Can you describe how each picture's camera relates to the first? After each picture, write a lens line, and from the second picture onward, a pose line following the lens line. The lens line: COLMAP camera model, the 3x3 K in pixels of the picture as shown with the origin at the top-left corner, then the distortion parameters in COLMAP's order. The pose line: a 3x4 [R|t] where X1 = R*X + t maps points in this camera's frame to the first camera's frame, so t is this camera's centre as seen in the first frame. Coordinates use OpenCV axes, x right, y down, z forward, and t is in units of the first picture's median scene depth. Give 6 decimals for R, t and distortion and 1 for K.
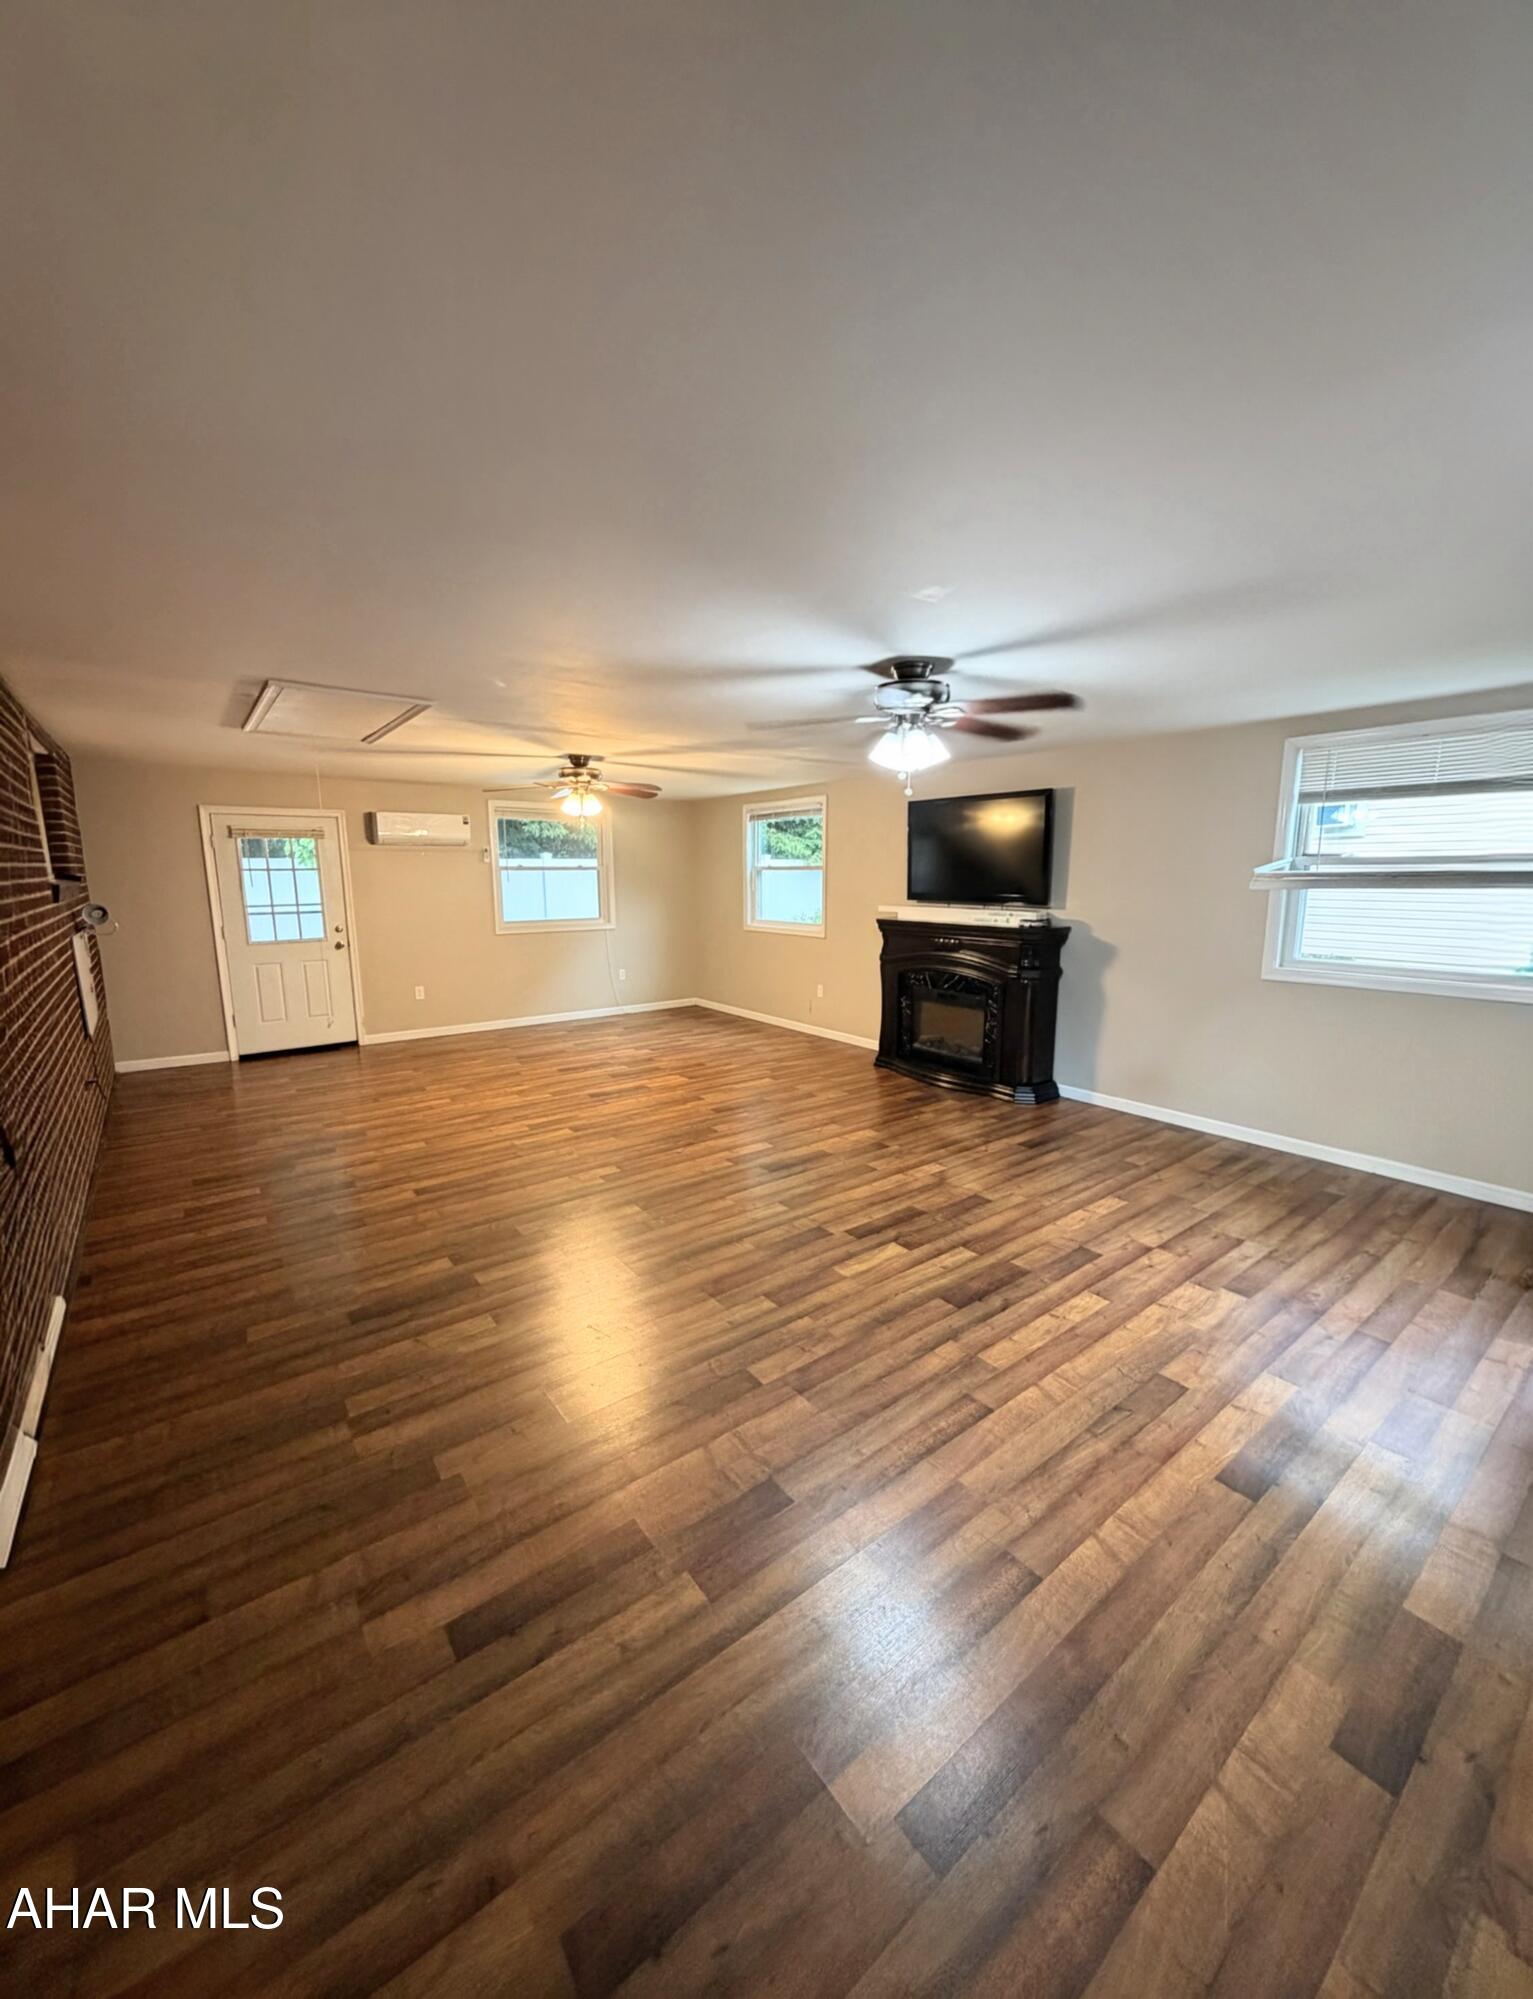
lens RADIAL K [[774.2, 0, 771.7], [0, 774.2, 1004.8], [0, 0, 1]] dist [0.001086, 0.000005]
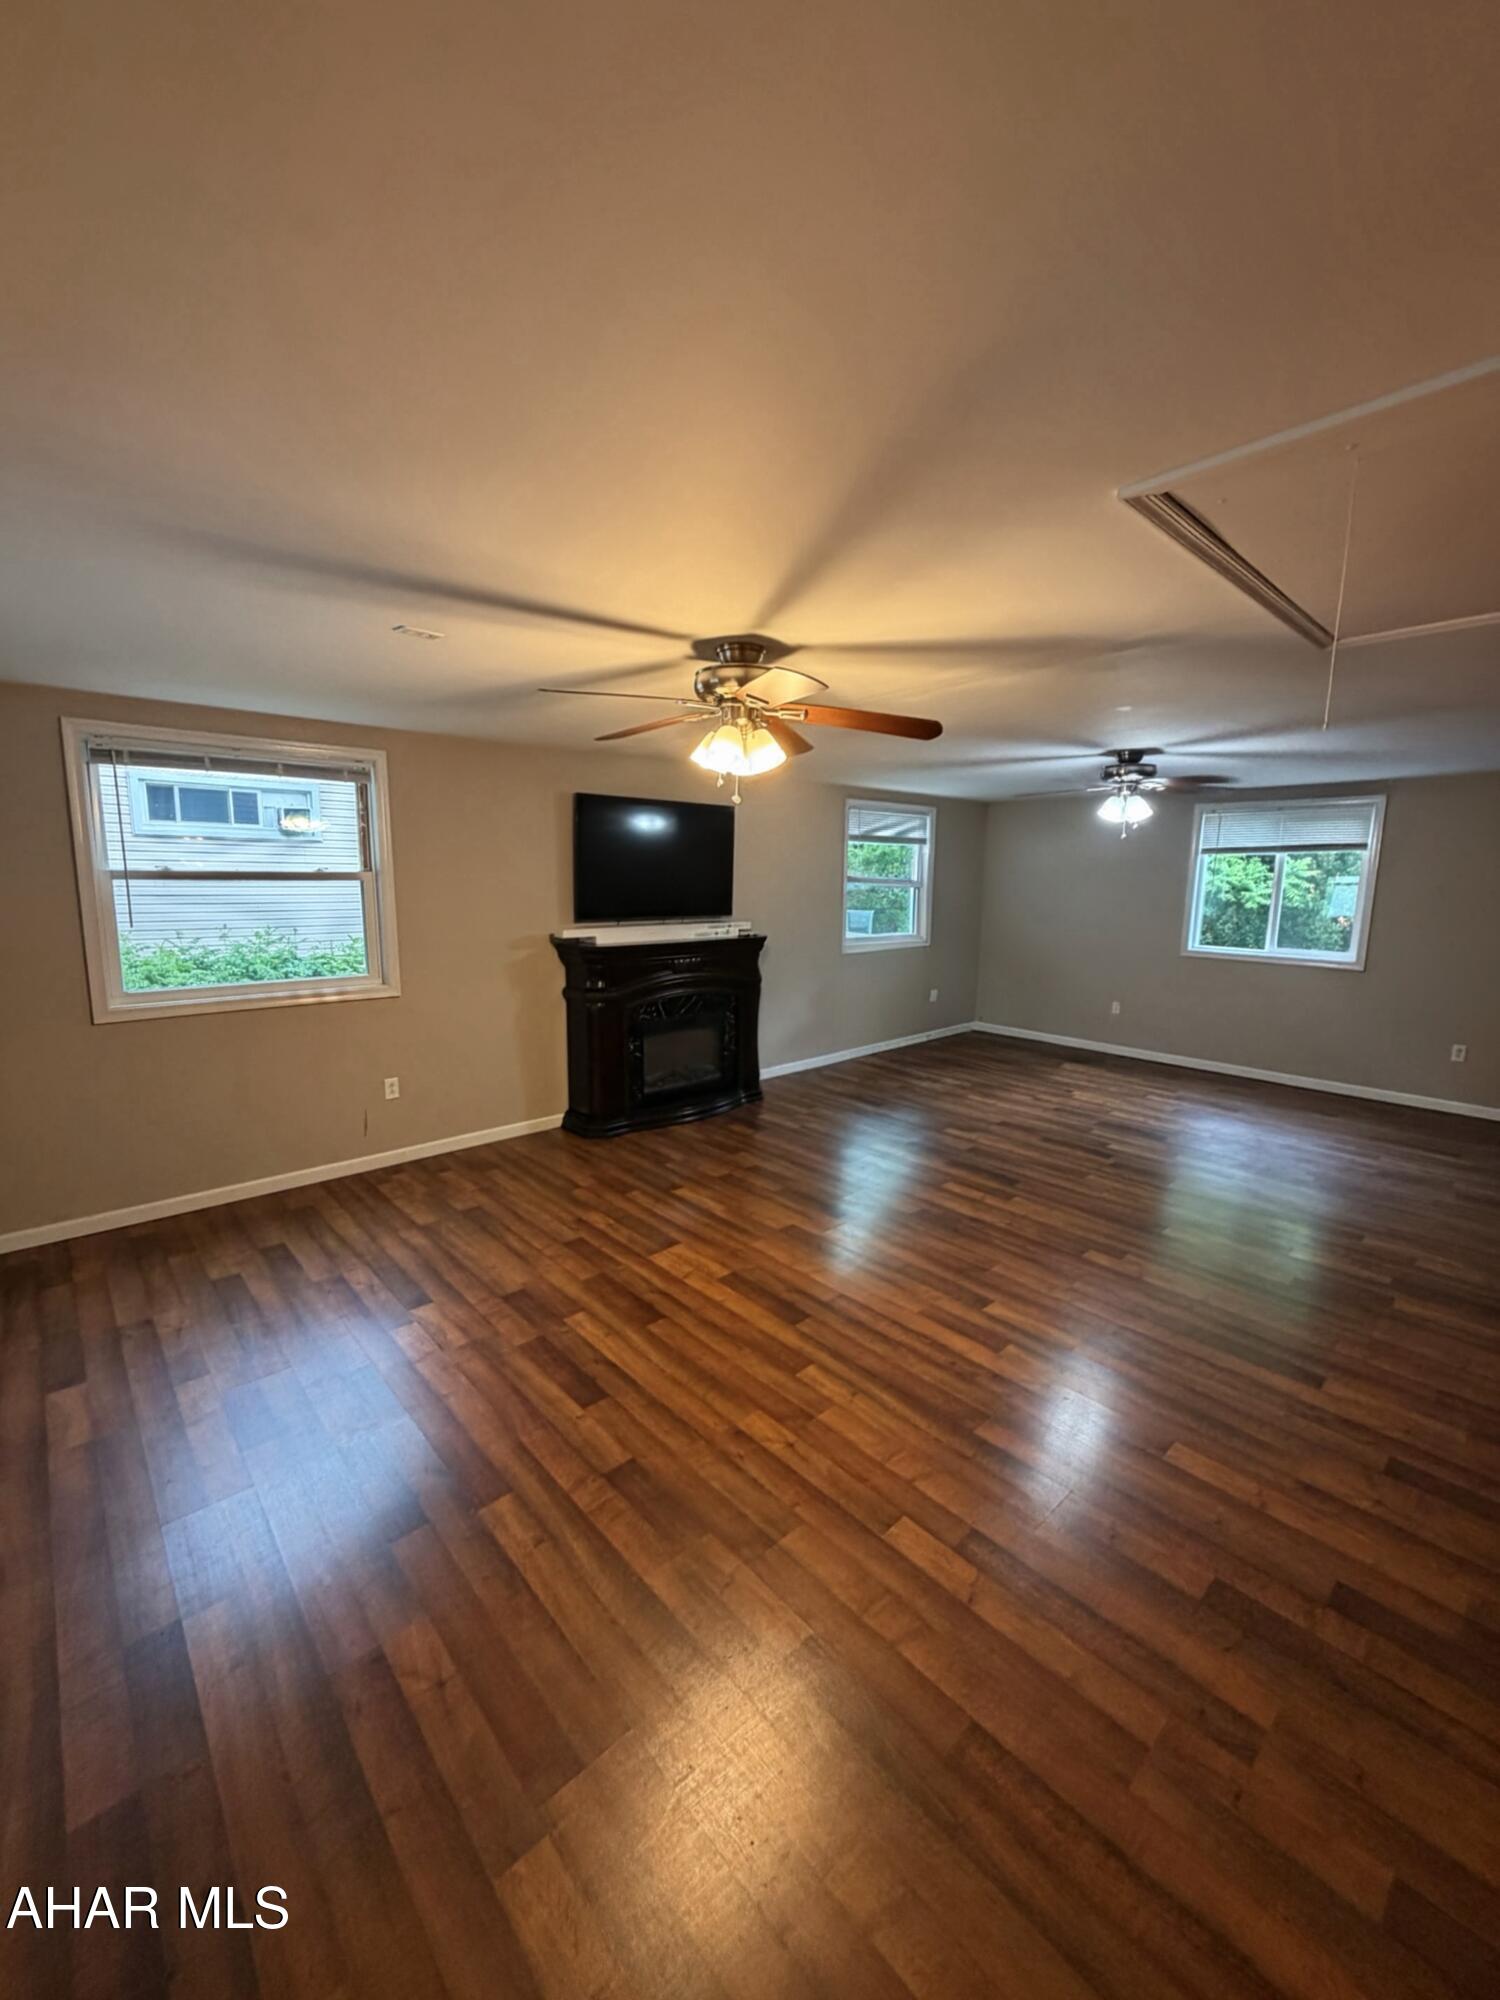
lens RADIAL K [[801.2, 0, 754.6], [0, 801.2, 992.2], [0, 0, 1]] dist [0.003463, 0.000248]
pose [[-0.091842, -0.148289, 0.984670, -0.695845], [0.158651, 0.974039, 0.161485, -0.181899], [-0.983054, 0.171050, -0.065932, 0.977366]]
